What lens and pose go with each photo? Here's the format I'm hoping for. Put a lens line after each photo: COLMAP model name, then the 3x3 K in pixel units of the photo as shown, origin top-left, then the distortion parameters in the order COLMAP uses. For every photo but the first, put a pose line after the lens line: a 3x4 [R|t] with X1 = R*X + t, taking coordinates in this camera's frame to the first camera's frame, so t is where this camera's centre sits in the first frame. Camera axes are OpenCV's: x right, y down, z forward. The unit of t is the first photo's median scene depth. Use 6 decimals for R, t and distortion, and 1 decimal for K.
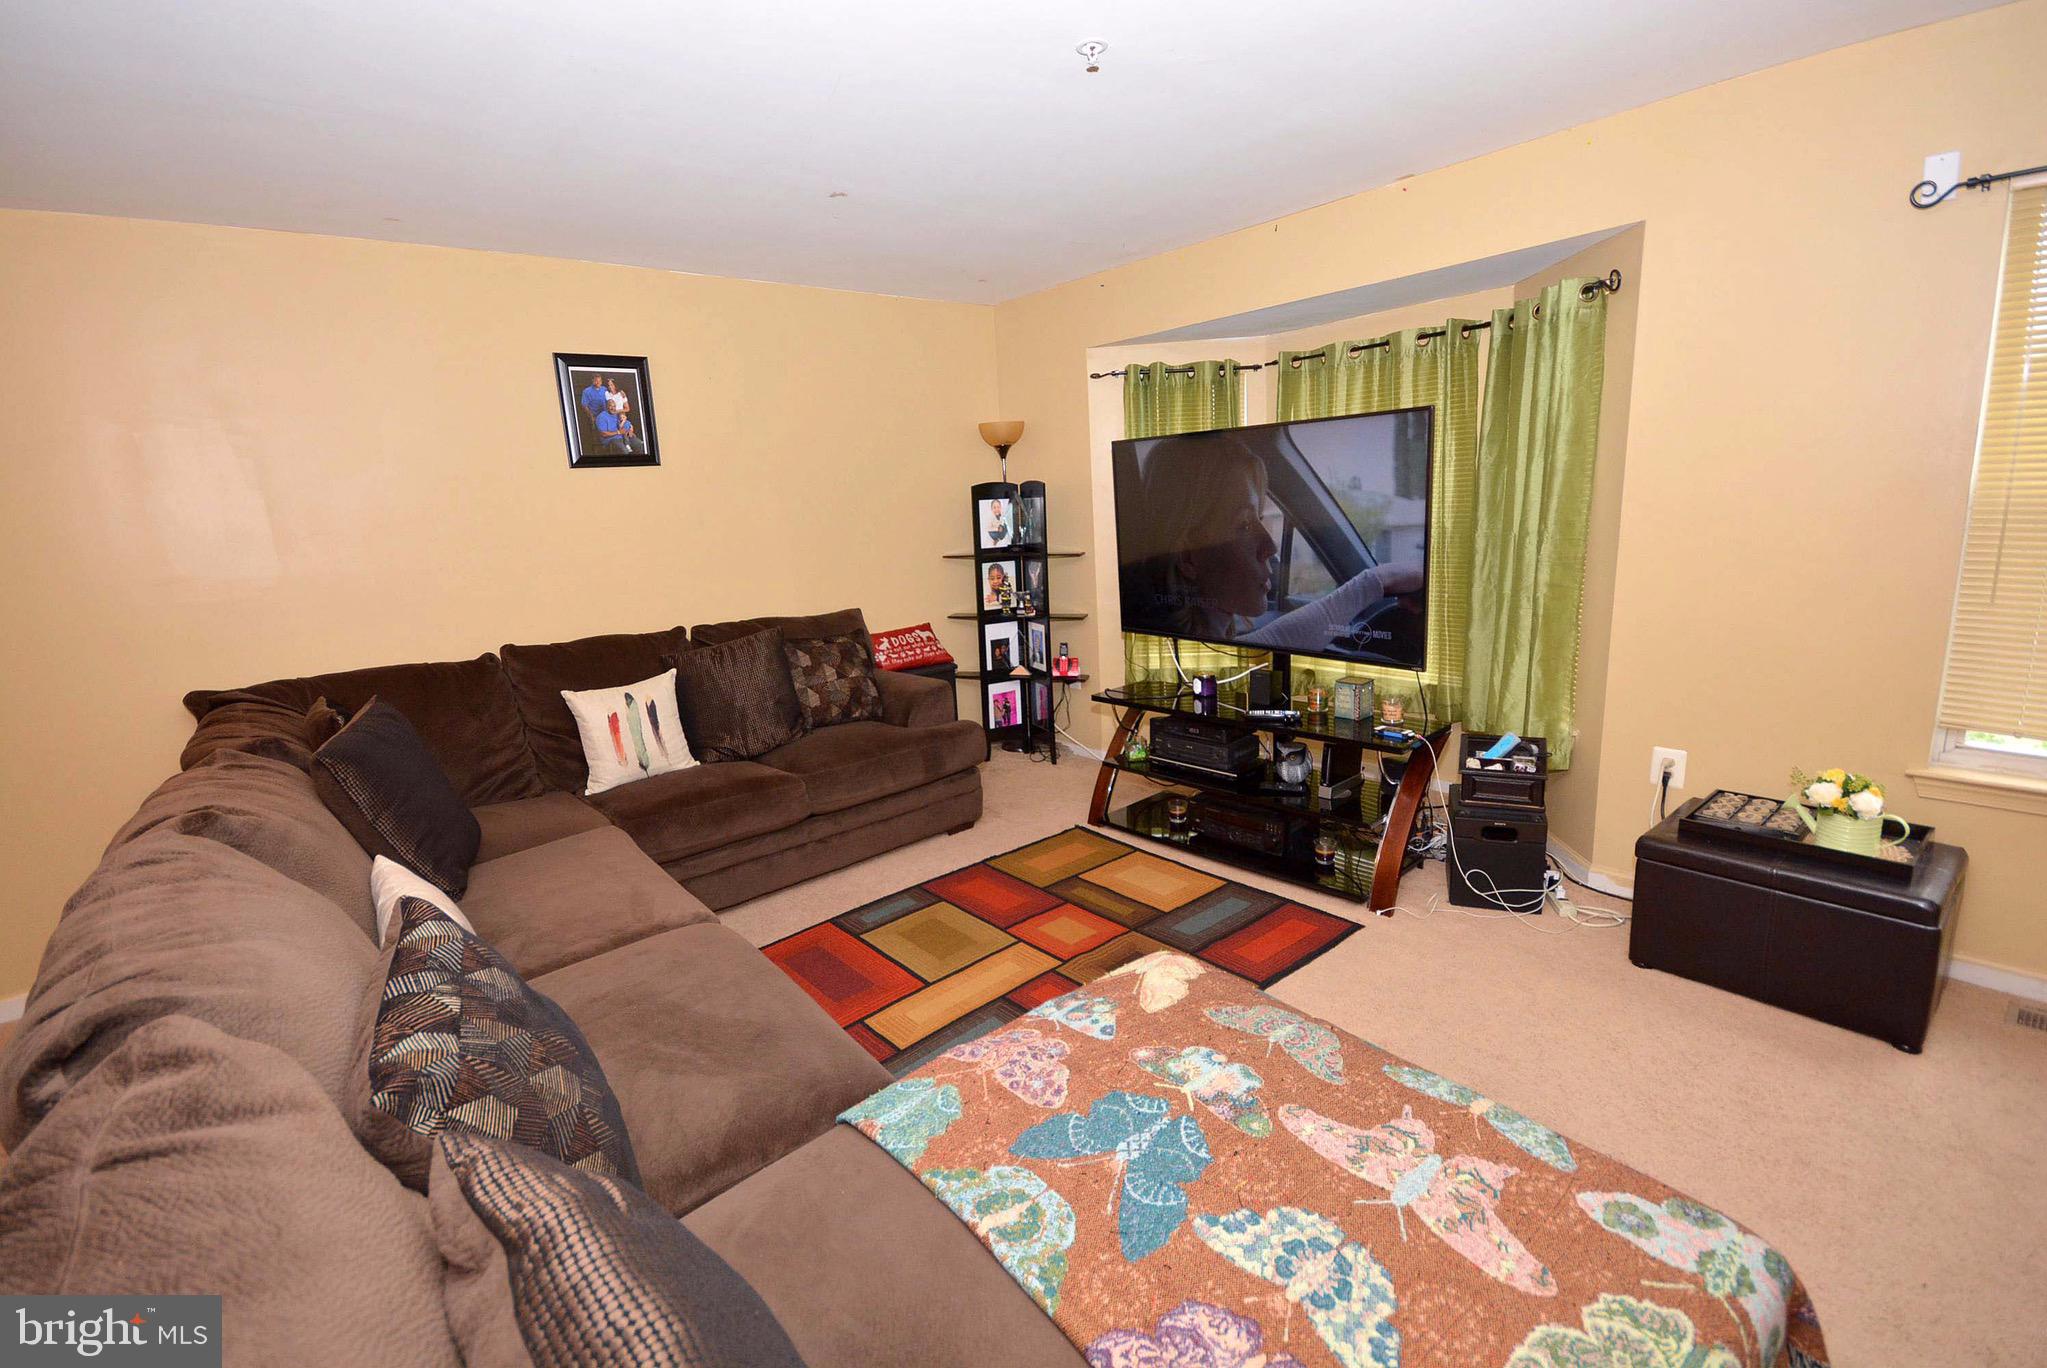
lens RADIAL K [[899.5, 0, 1018.2], [0, 899.5, 681.9], [0, 0, 1]] dist [0.002412, -0.008274]
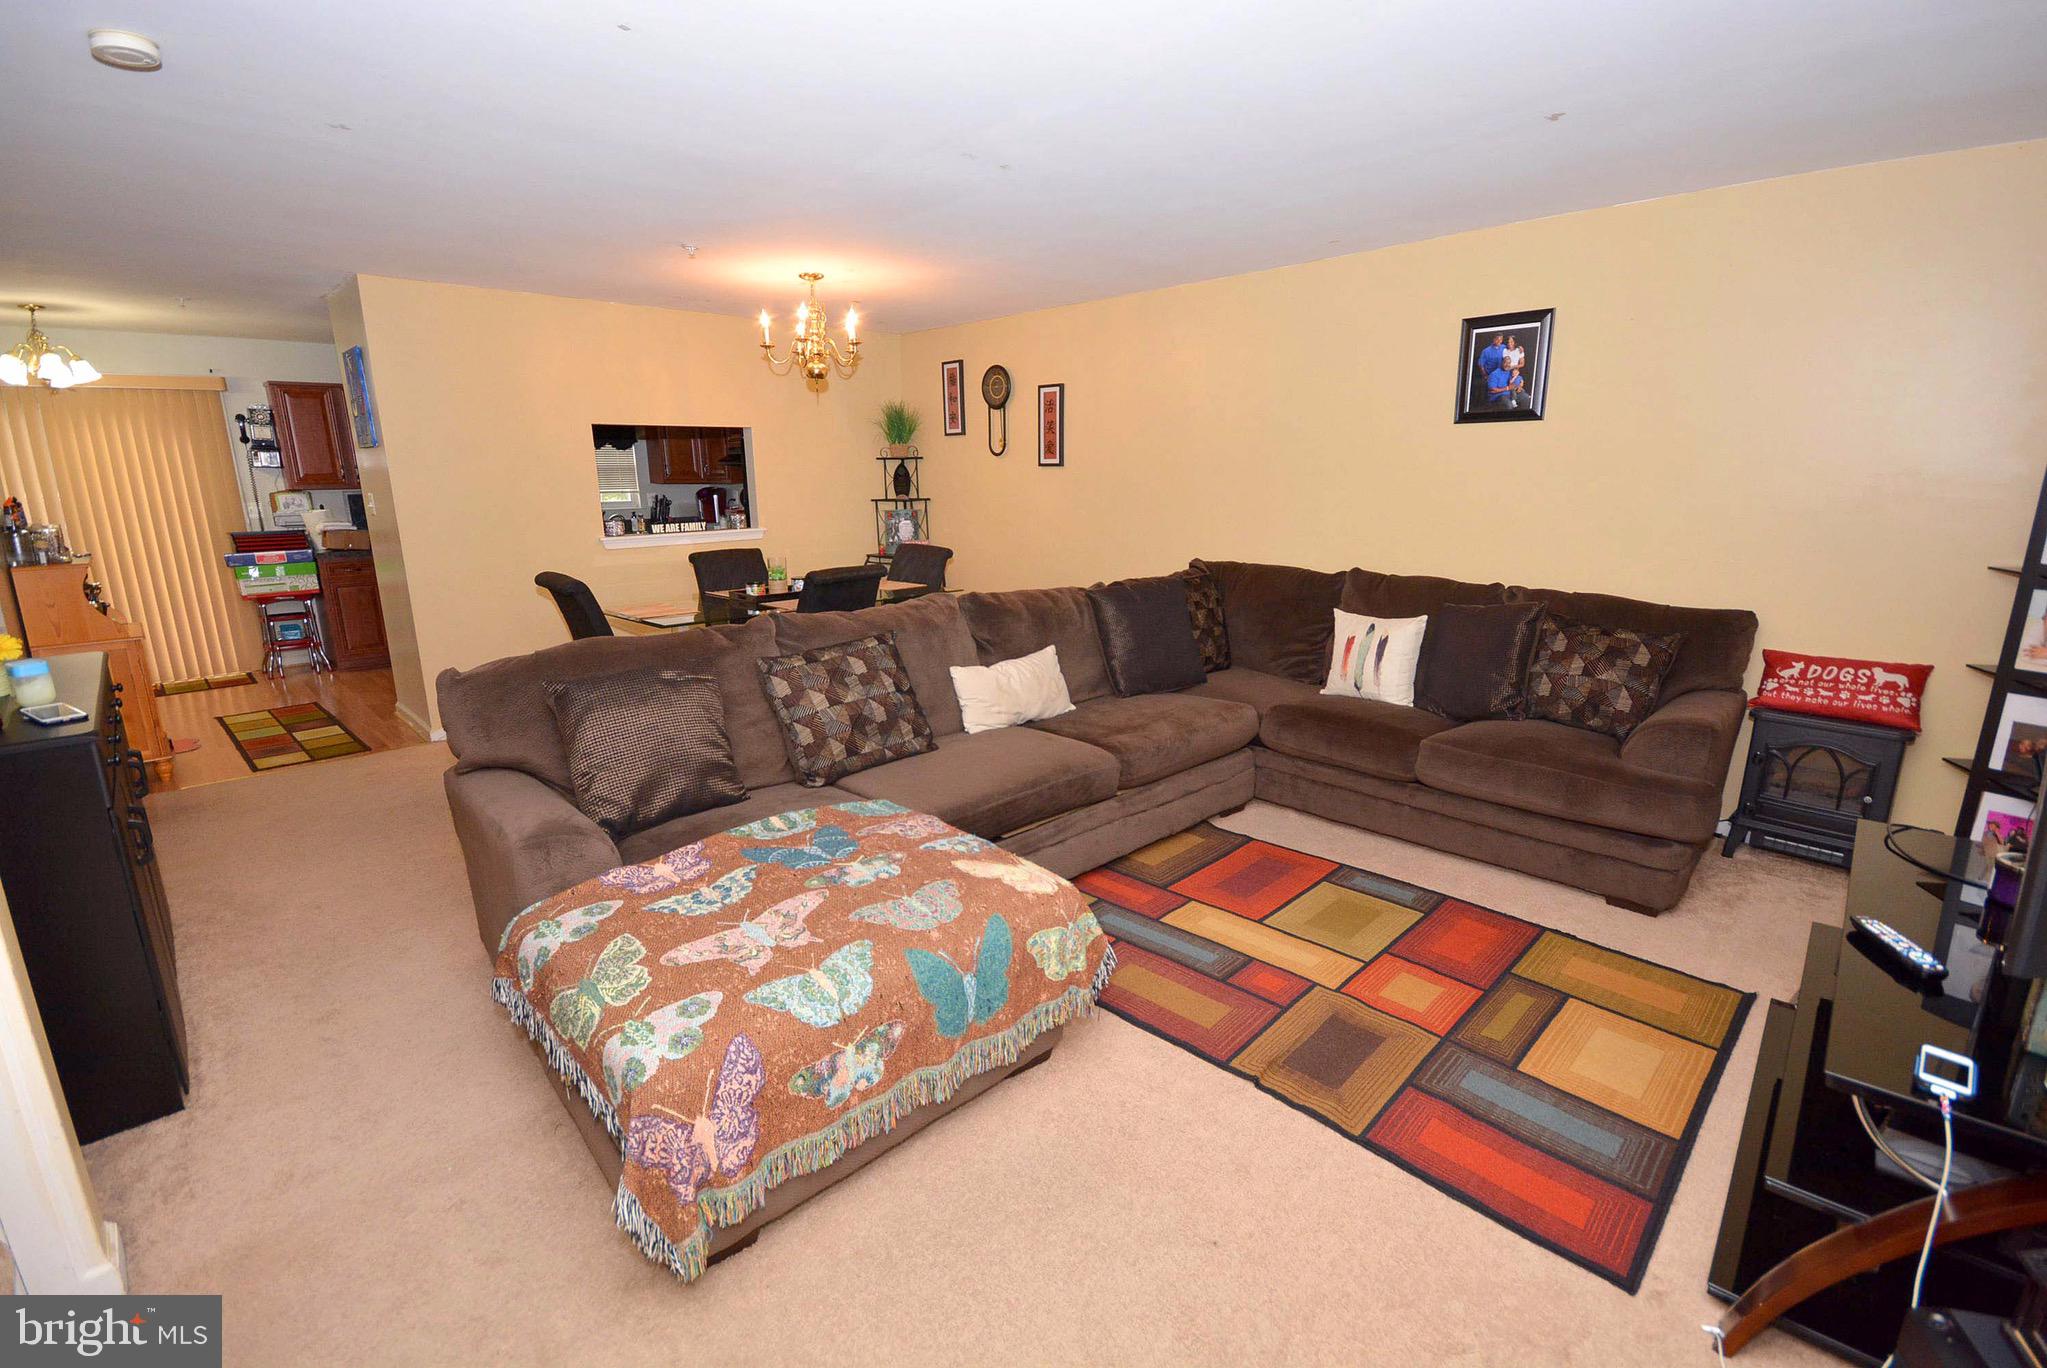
lens RADIAL K [[899.5, 0, 1018.2], [0, 899.5, 681.9], [0, 0, 1]] dist [0.002412, -0.008274]
pose [[0.075122, 0.286358, -0.955173, 0.659129], [-0.203647, 0.942097, 0.266422, -0.132368], [0.976158, 0.174505, 0.129088, 0.414291]]
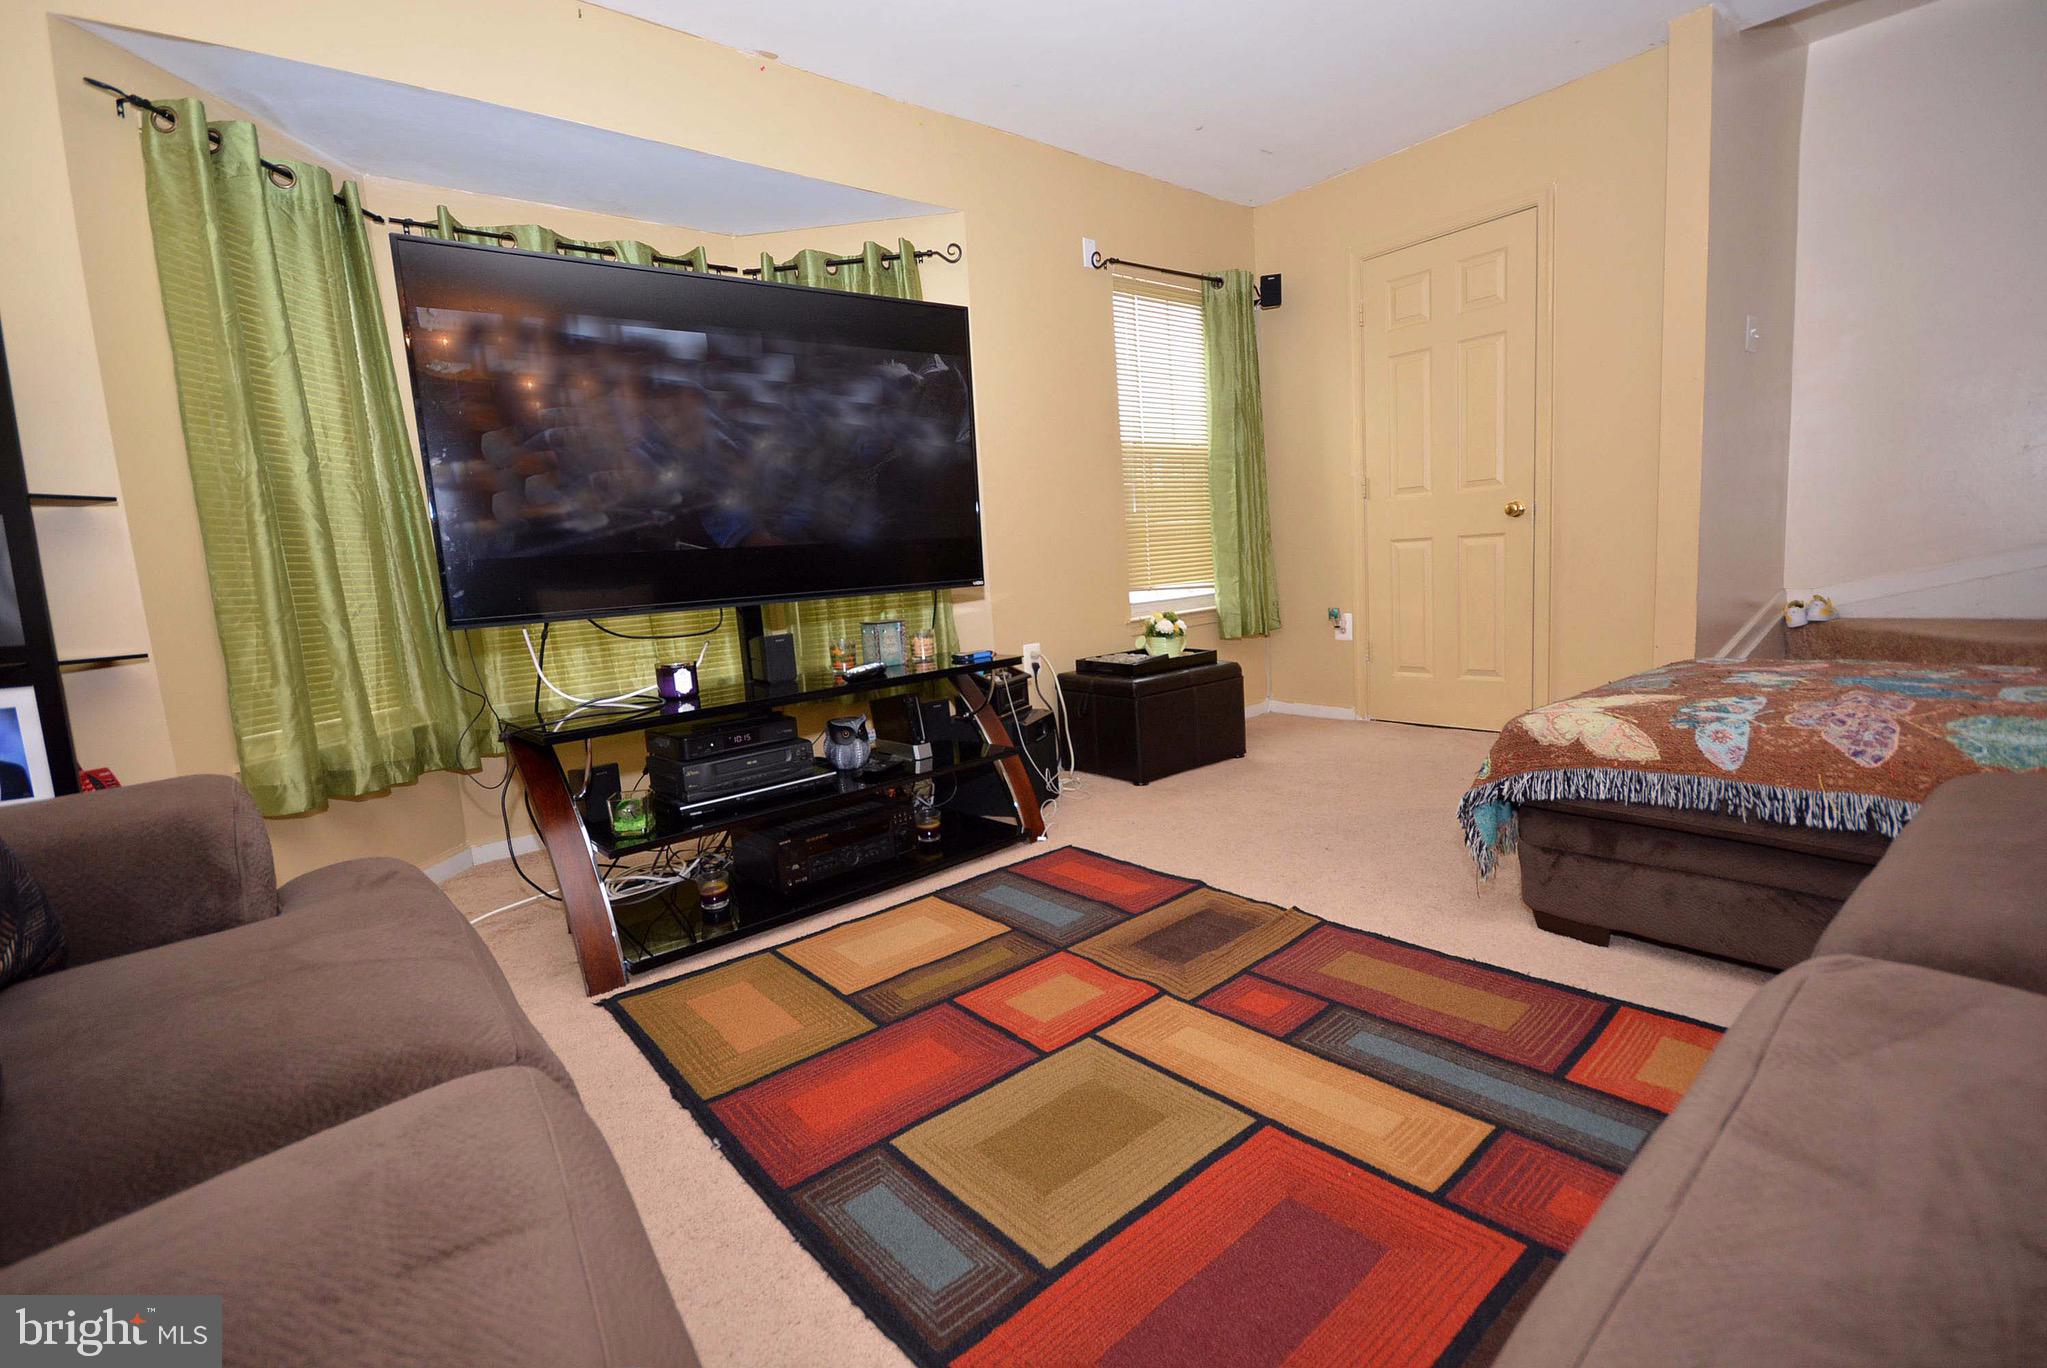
lens RADIAL K [[913.8, 0, 1027.0], [0, 913.8, 678.2], [0, 0, 1]] dist [0.040286, -0.025291]
pose [[-0.005809, -0.069086, 0.997594, -0.465465], [0.267913, 0.961032, 0.068114, 0.025560], [-0.963426, 0.267664, 0.012926, 0.832258]]
